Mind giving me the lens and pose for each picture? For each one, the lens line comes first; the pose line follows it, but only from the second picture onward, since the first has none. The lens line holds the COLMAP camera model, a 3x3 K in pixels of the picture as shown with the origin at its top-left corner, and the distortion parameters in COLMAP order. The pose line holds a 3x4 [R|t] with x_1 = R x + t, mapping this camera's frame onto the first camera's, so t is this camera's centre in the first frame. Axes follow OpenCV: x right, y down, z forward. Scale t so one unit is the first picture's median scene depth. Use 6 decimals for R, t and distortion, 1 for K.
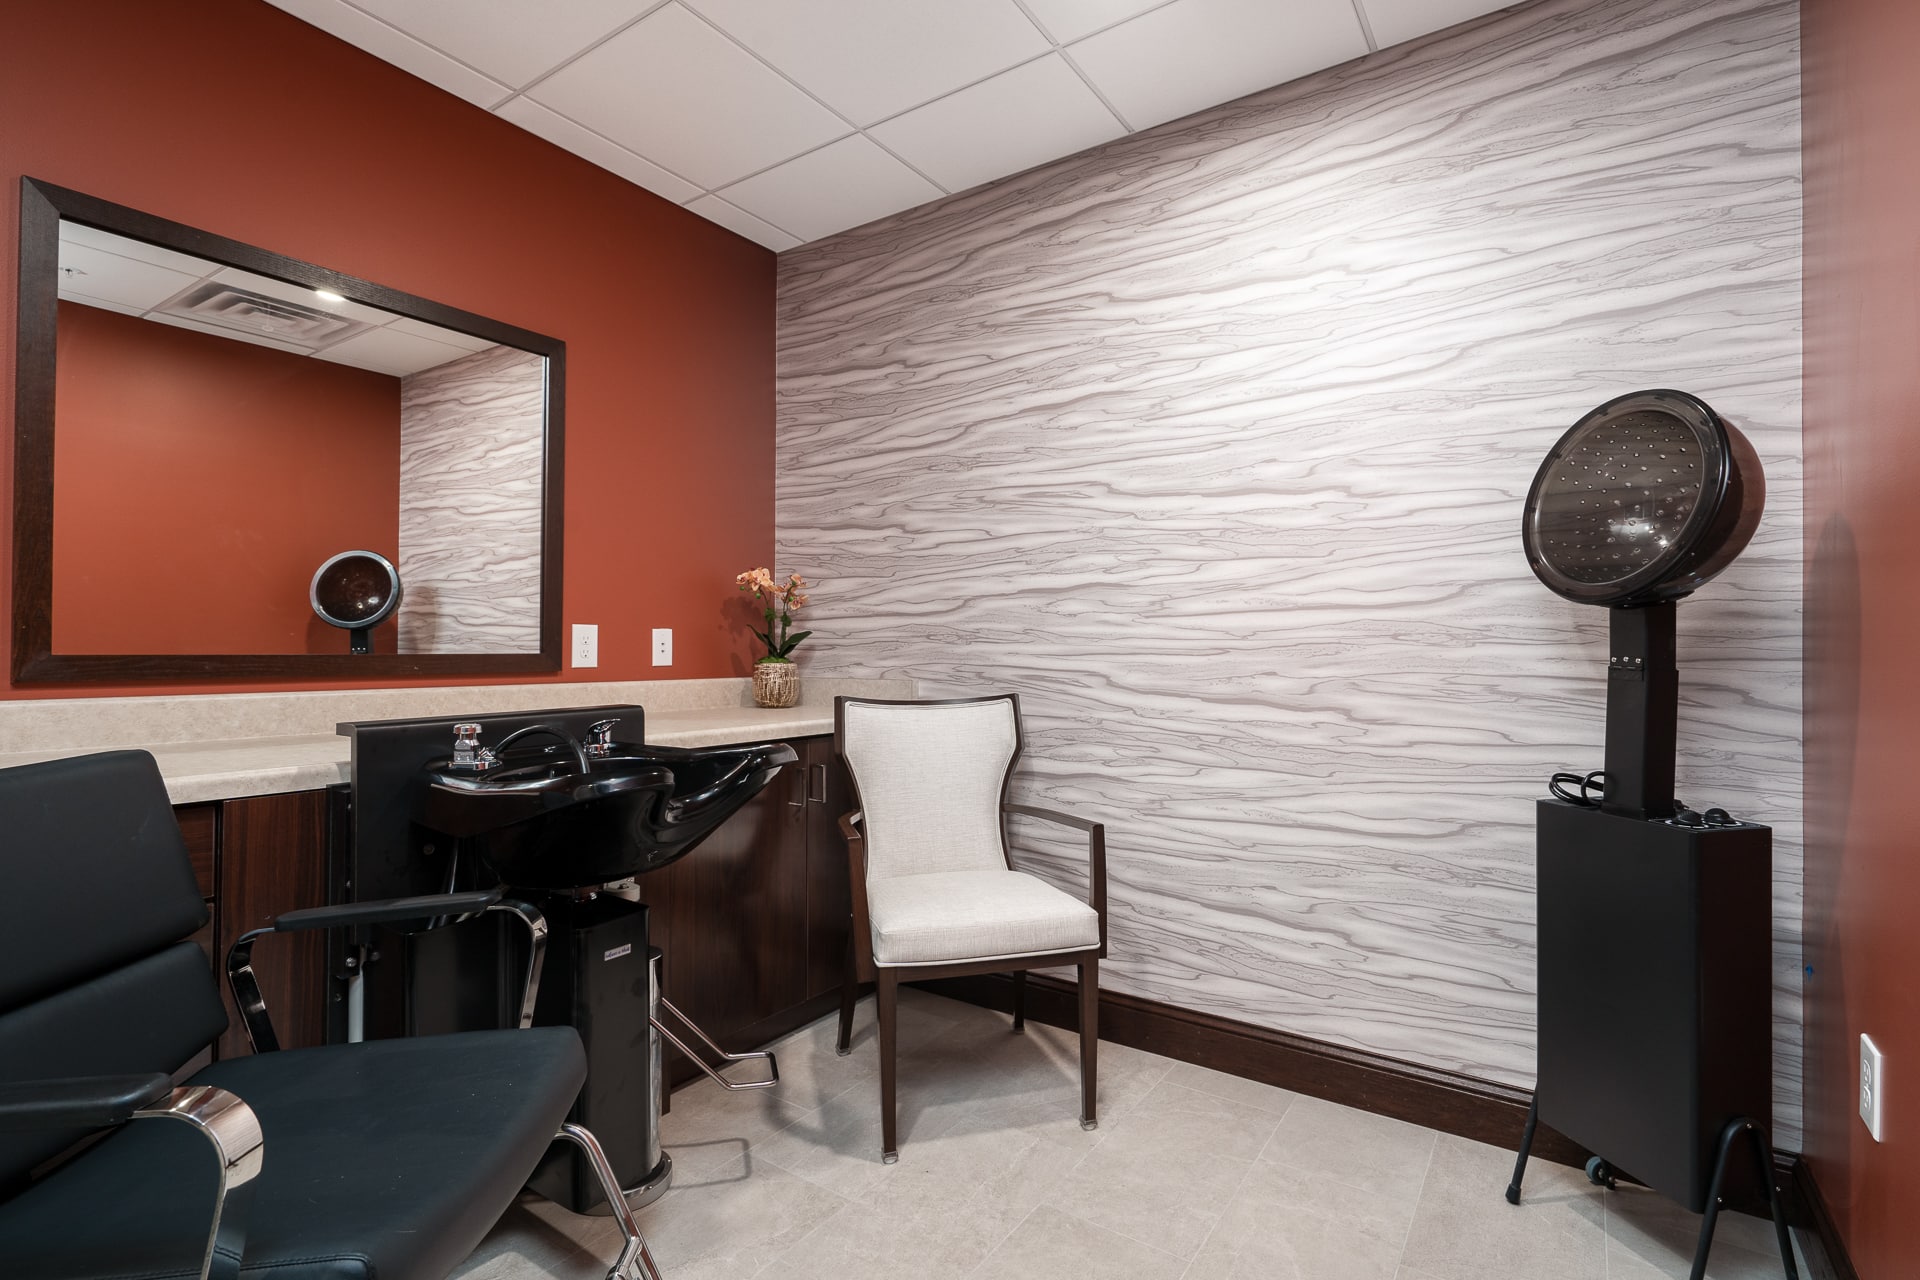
lens RADIAL K [[878.4, 0, 950.5], [0, 878.4, 643.2], [0, 0, 1]] dist [0.004344, 0.002096]
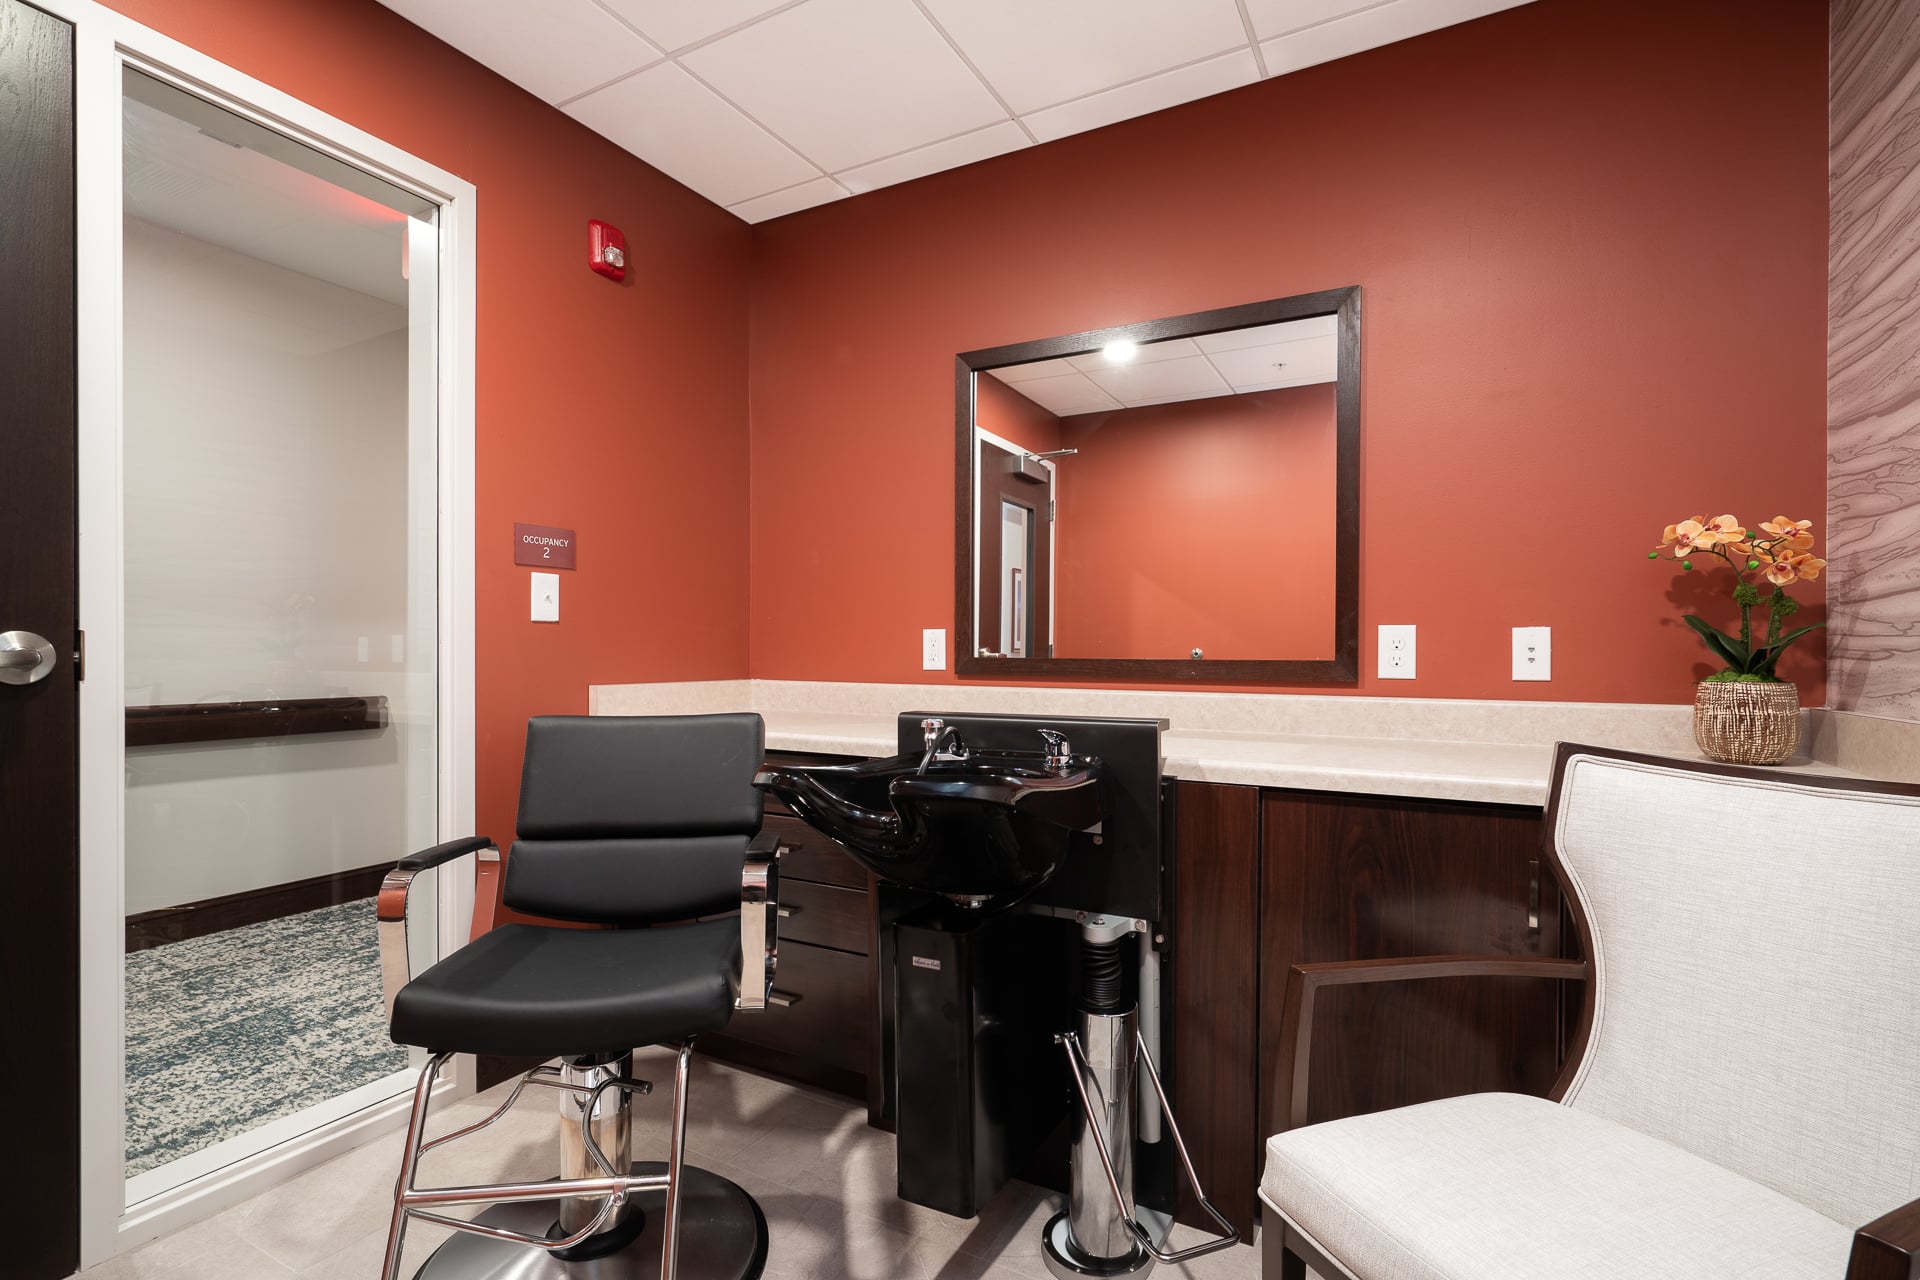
lens RADIAL K [[878.4, 0, 954.8], [0, 878.4, 647.1], [0, 0, 1]] dist [0.004344, 0.002096]
pose [[0.134402, -0.008462, -0.990891, 0.346754], [0.000621, 0.999964, -0.008456, 0.005542], [0.990927, 0.000521, 0.134402, 0.524614]]
